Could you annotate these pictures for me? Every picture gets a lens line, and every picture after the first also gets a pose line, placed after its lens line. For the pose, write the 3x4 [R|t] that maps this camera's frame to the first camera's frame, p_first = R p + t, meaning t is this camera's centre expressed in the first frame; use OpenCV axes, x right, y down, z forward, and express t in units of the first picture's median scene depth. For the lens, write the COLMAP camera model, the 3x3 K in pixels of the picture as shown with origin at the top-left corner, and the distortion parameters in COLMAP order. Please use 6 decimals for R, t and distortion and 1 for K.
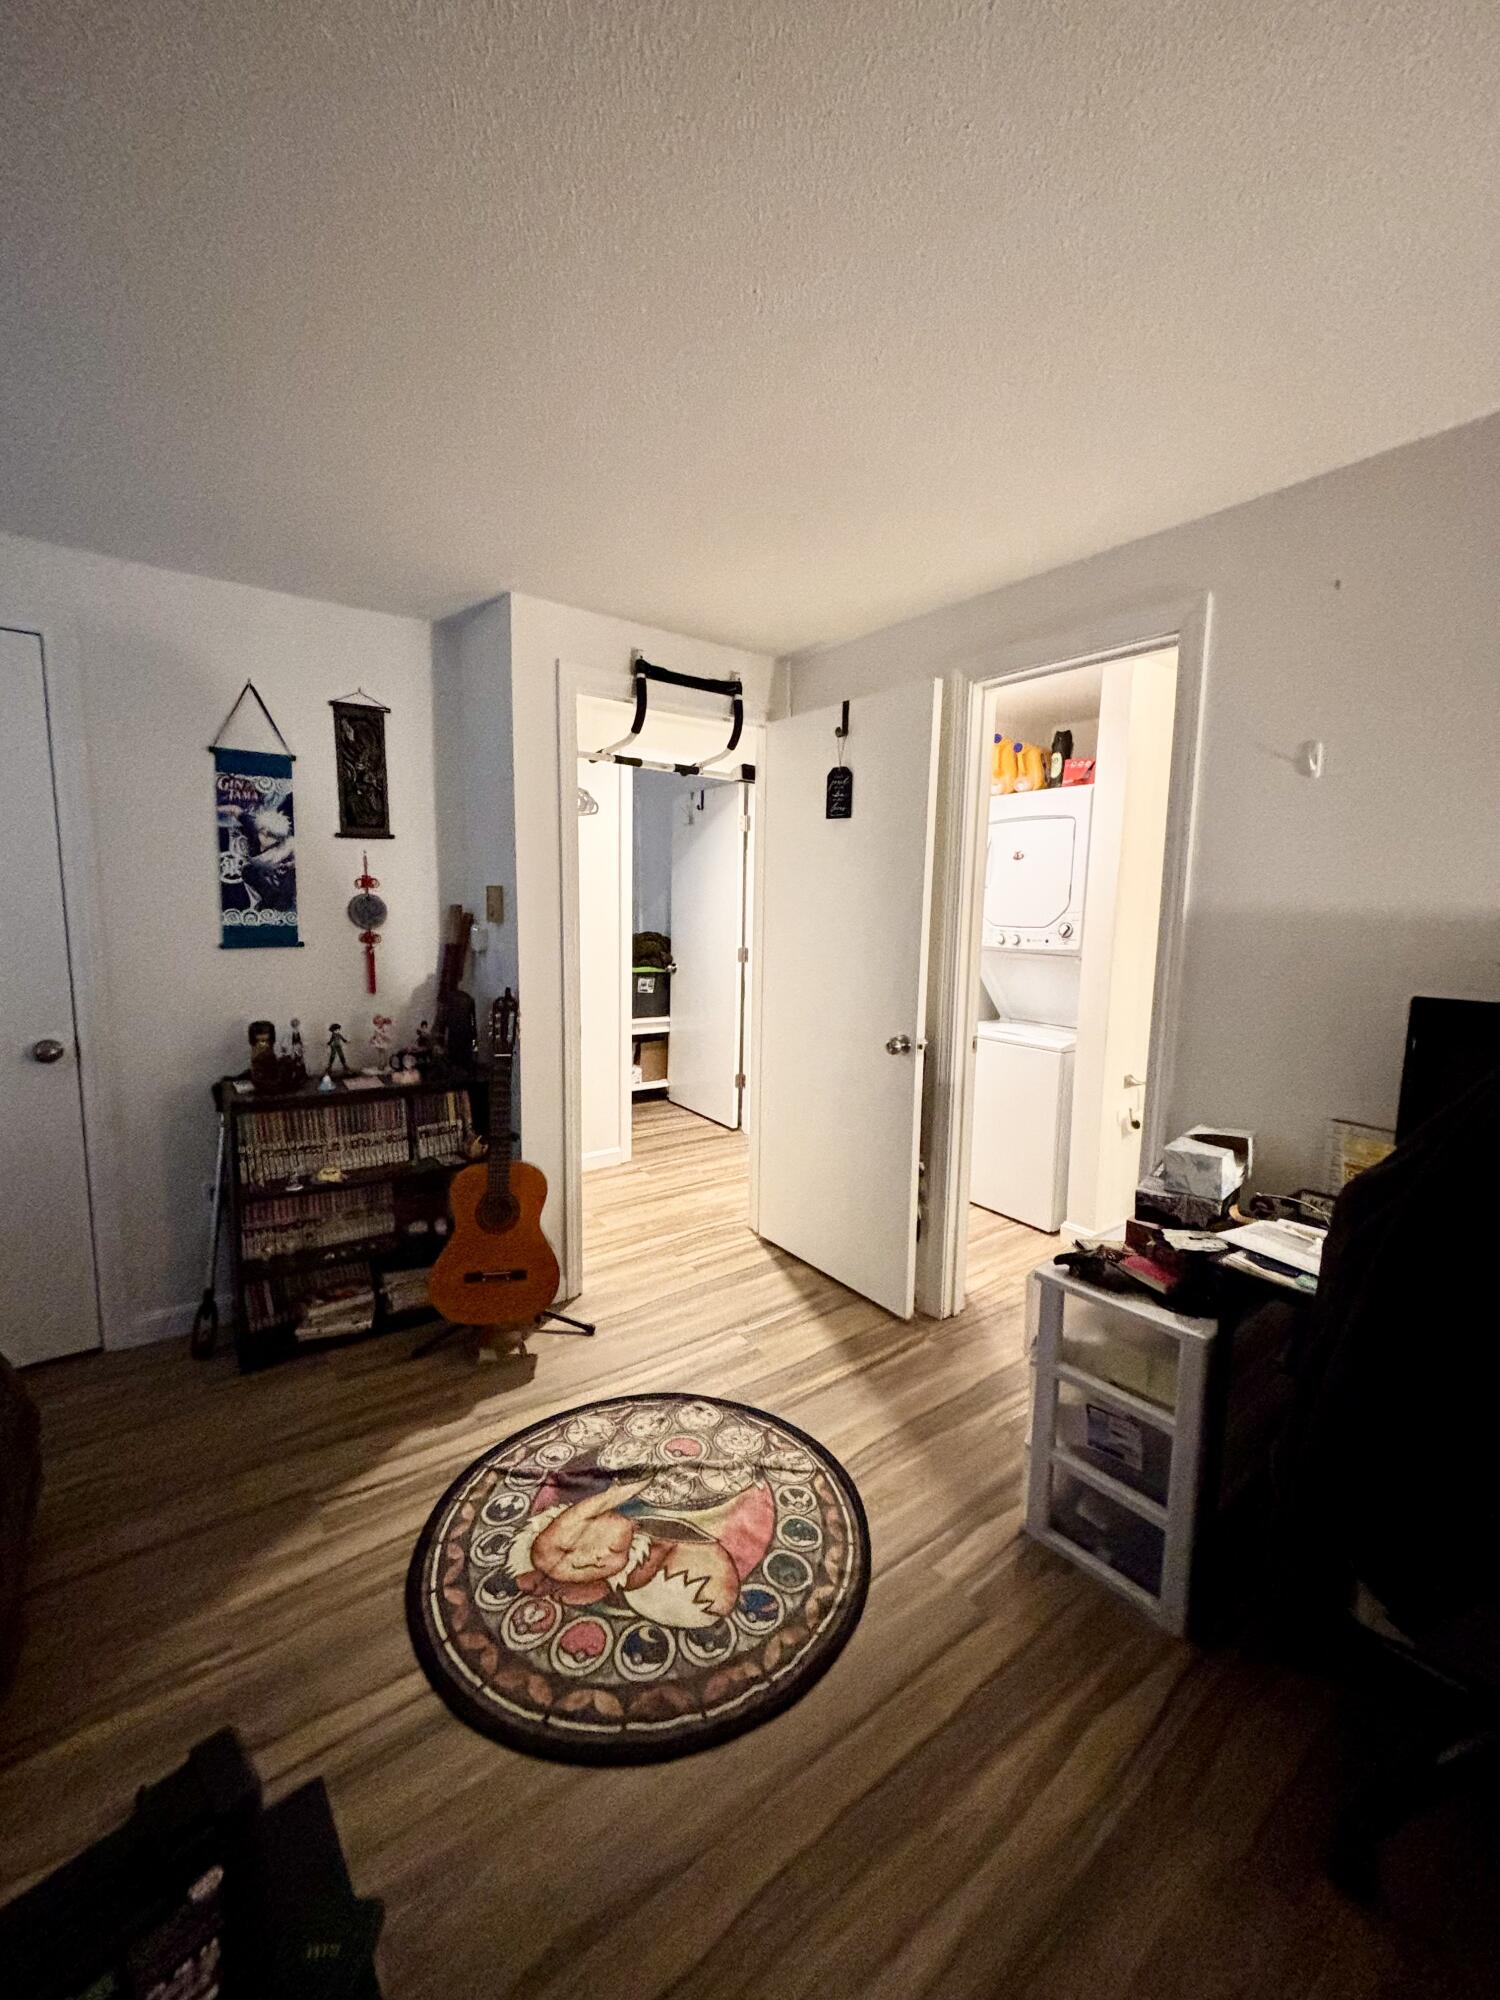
lens RADIAL K [[804.1, 0, 750.0], [0, 804.1, 1000.0], [0, 0, 1]] dist [-0.001547, 0.000072]
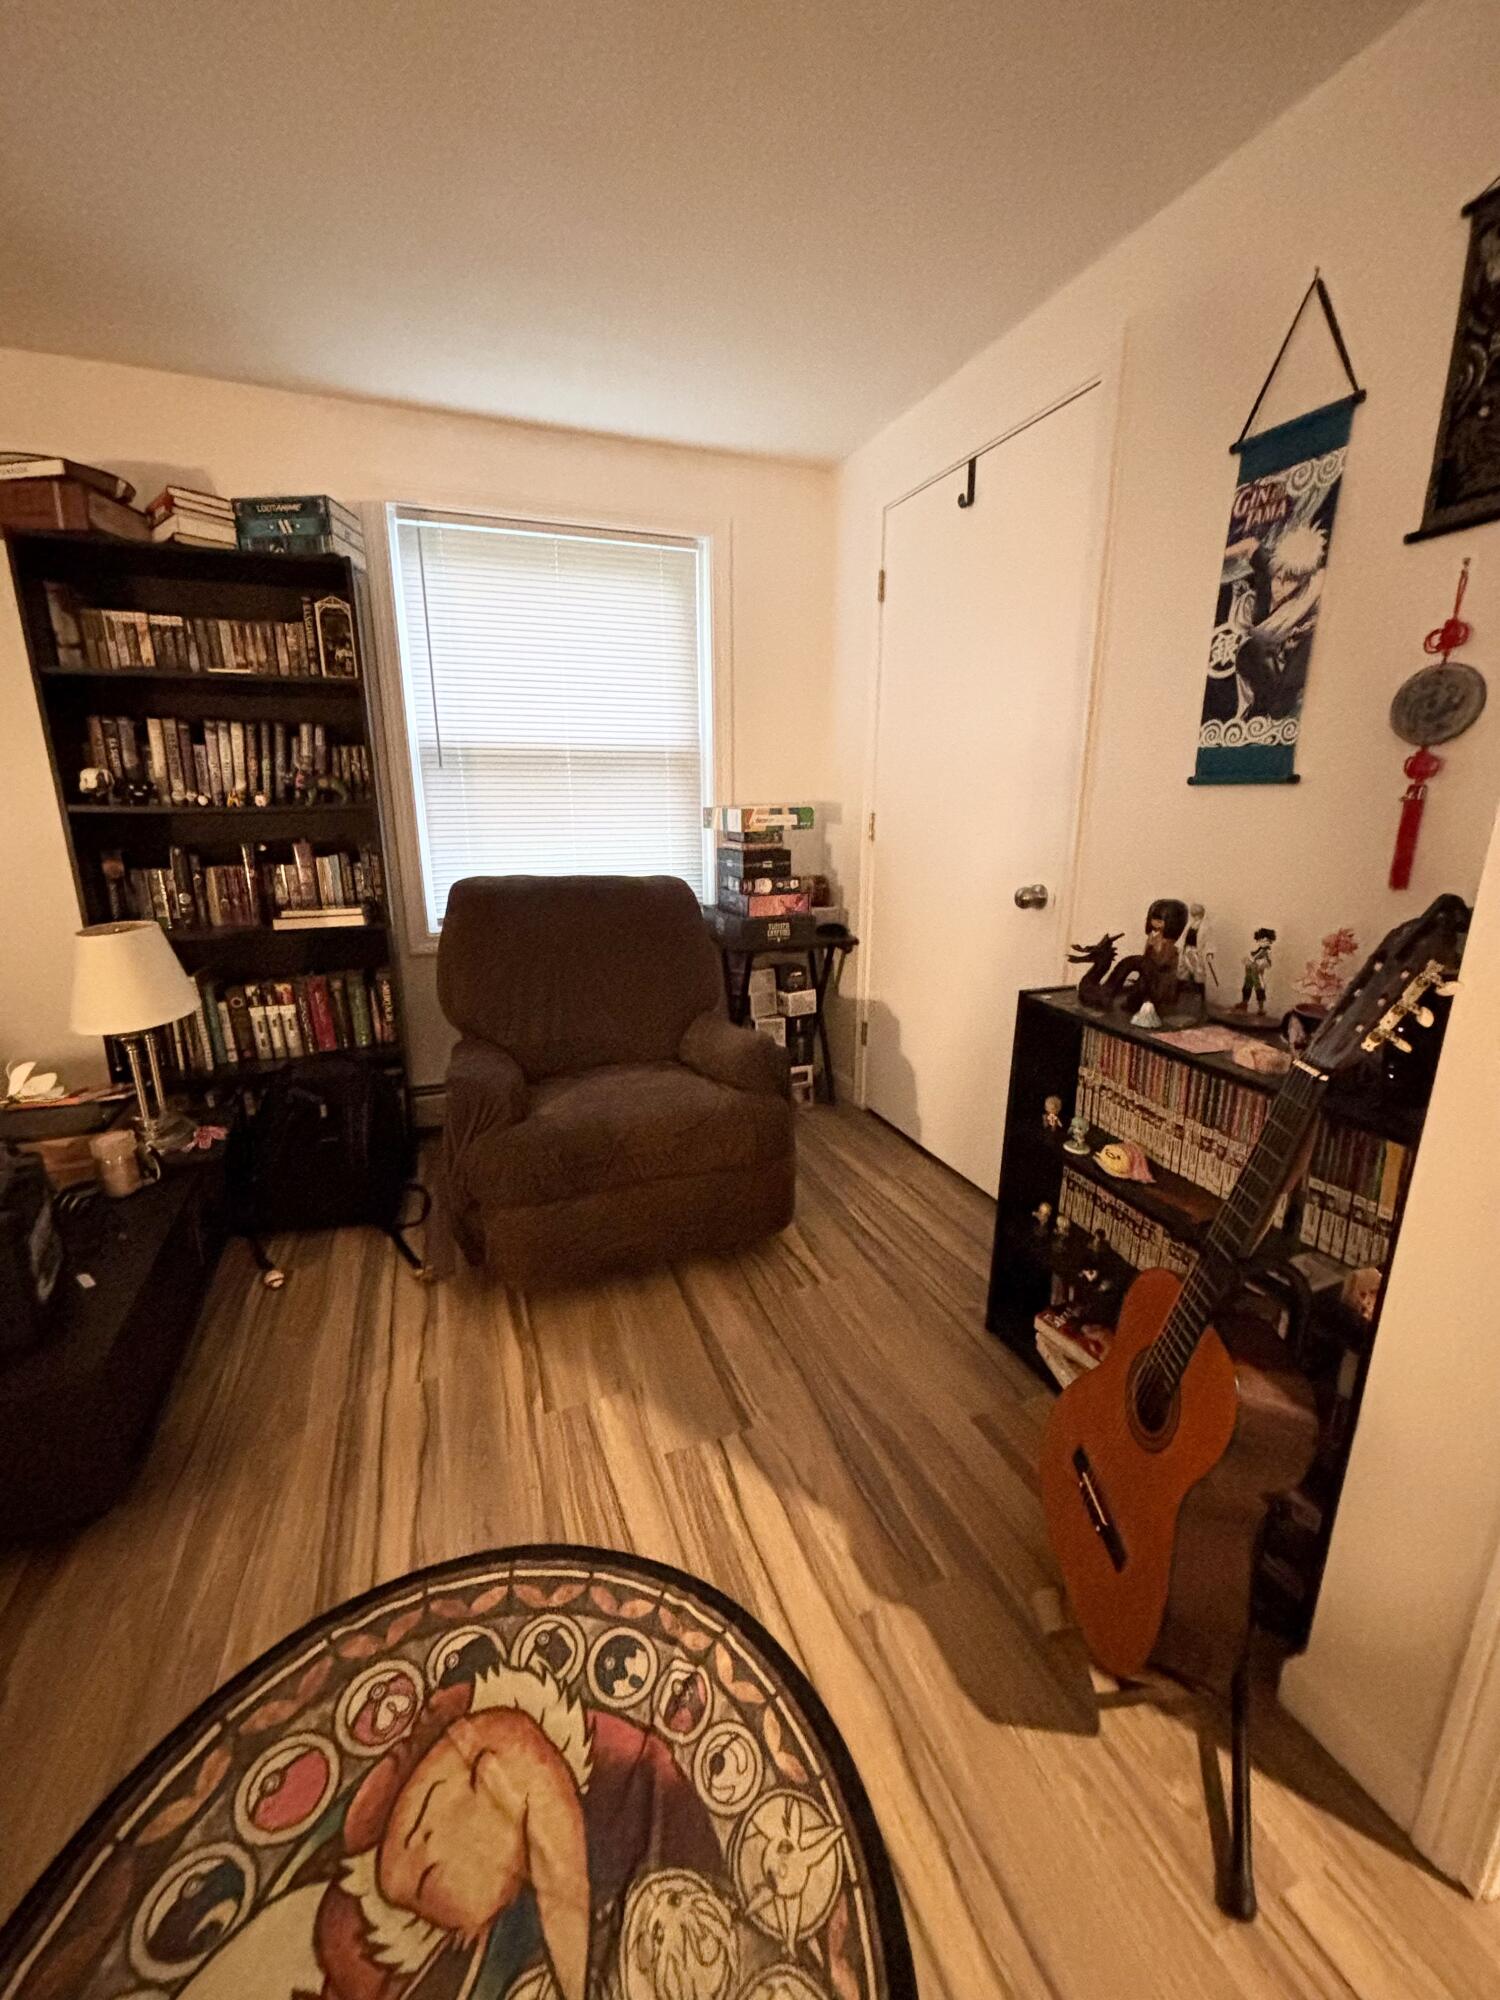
lens RADIAL K [[811.1, 0, 750.9], [0, 811.1, 992.6], [0, 0, 1]] dist [0.015966, -0.003286]
pose [[-0.282065, 0.218334, -0.934221, 0.138246], [-0.124808, 0.957135, 0.261372, -0.040049], [0.951243, 0.190322, -0.242725, 1.106178]]
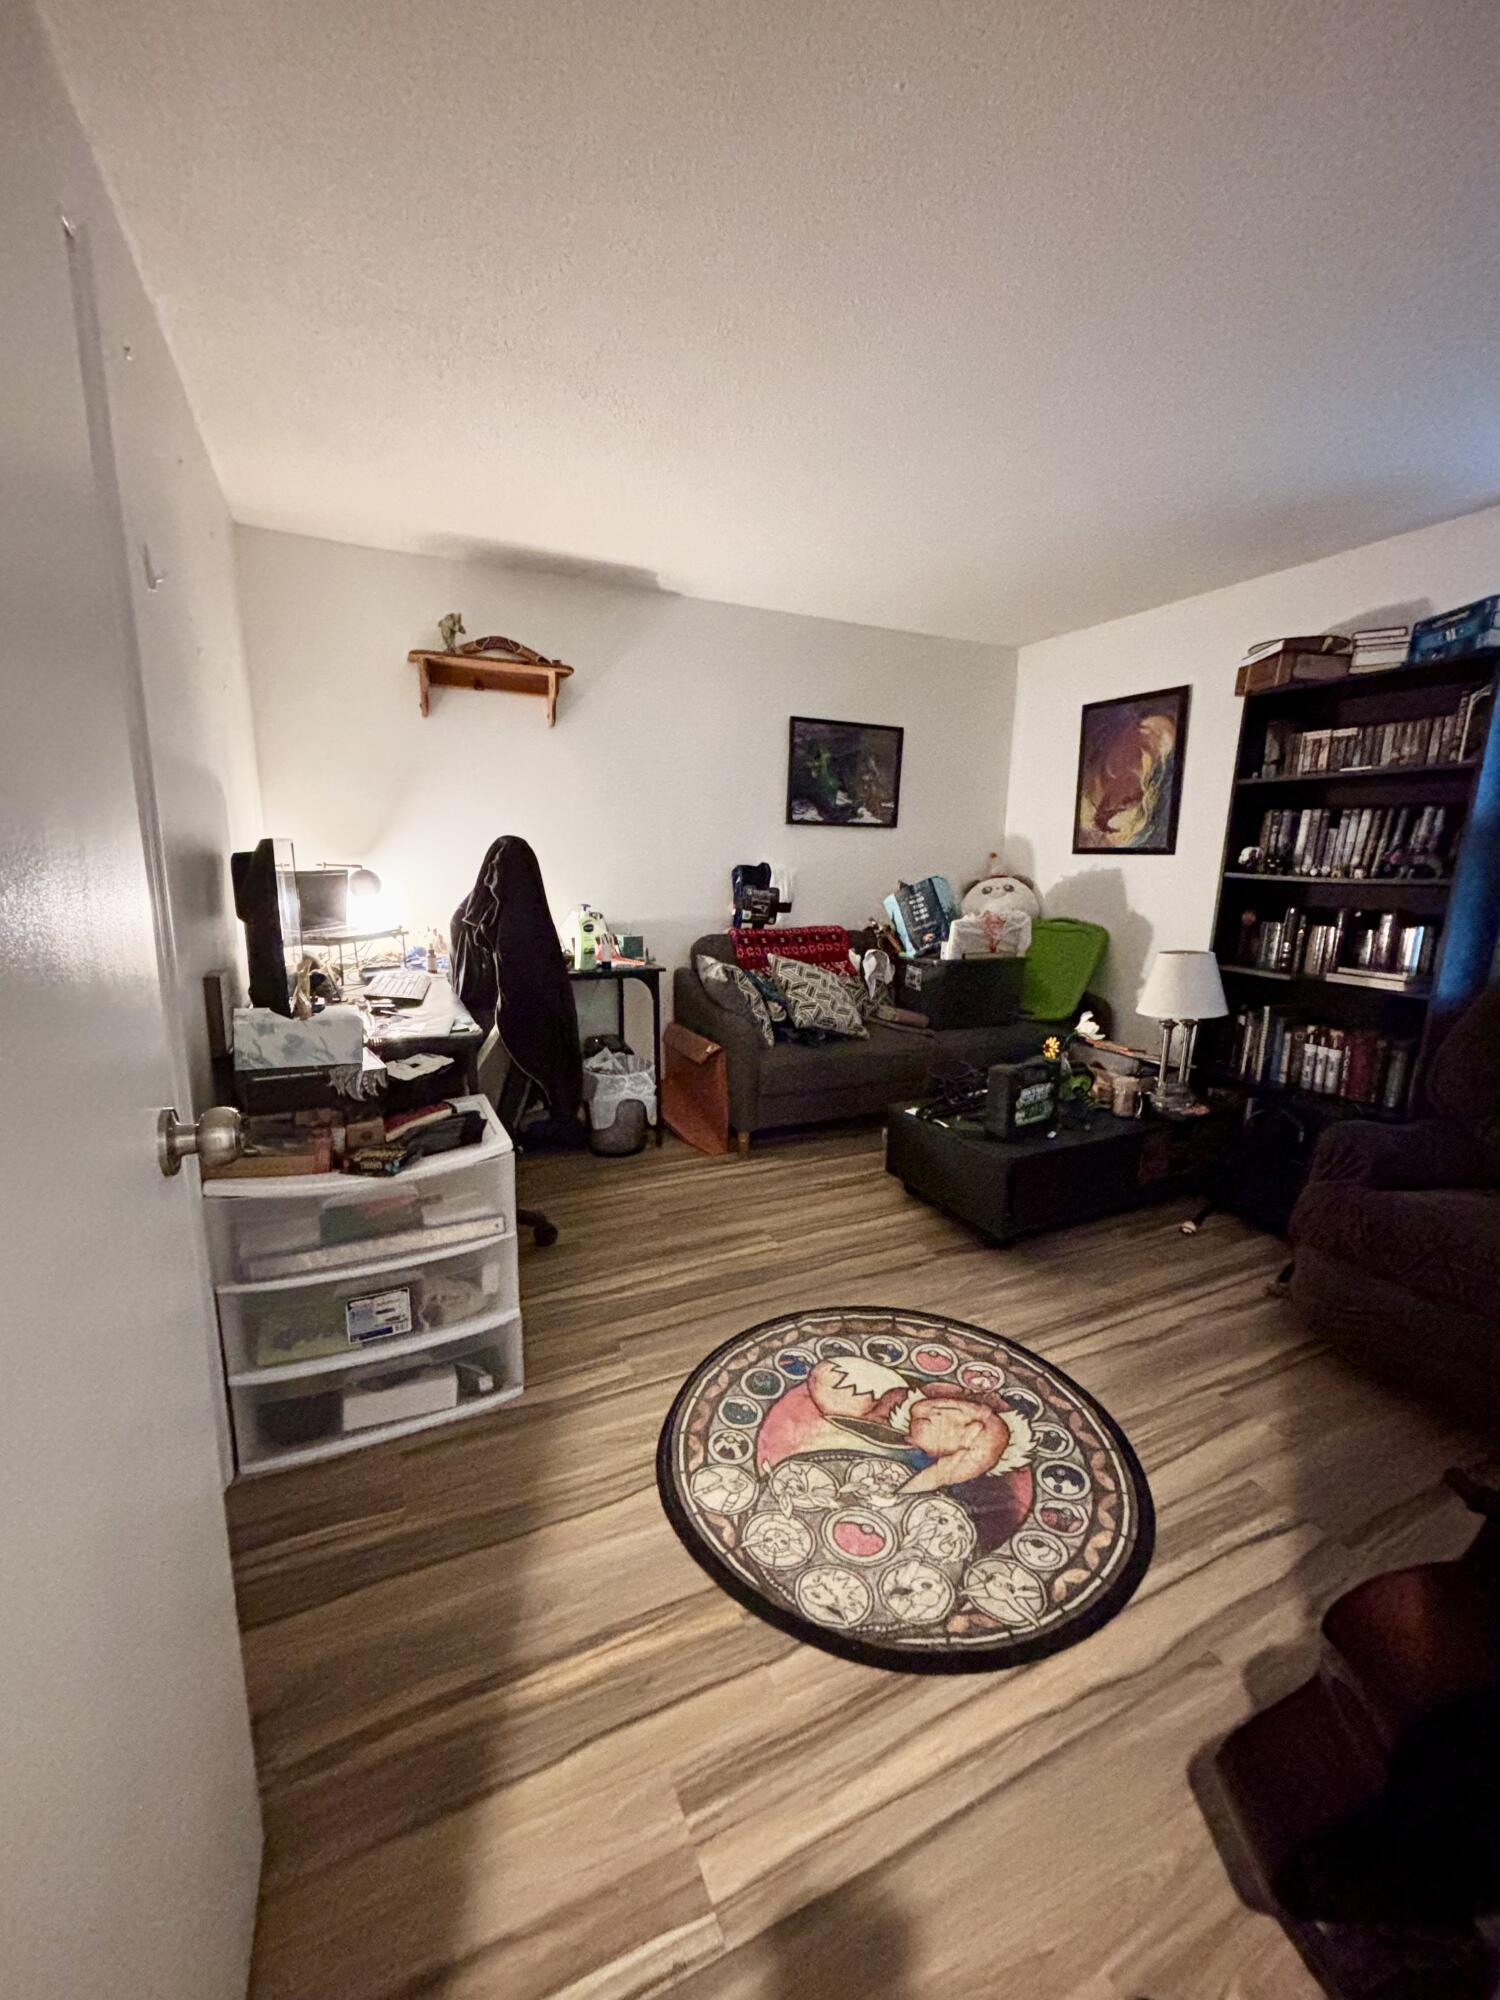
lens RADIAL K [[804.1, 0, 750.0], [0, 804.1, 1000.0], [0, 0, 1]] dist [-0.001547, 0.000072]
pose [[-0.979023, -0.068682, 0.191826, -0.099655], [-0.006256, 0.951162, 0.308629, -0.122355], [-0.203654, 0.300954, -0.931639, 1.658387]]
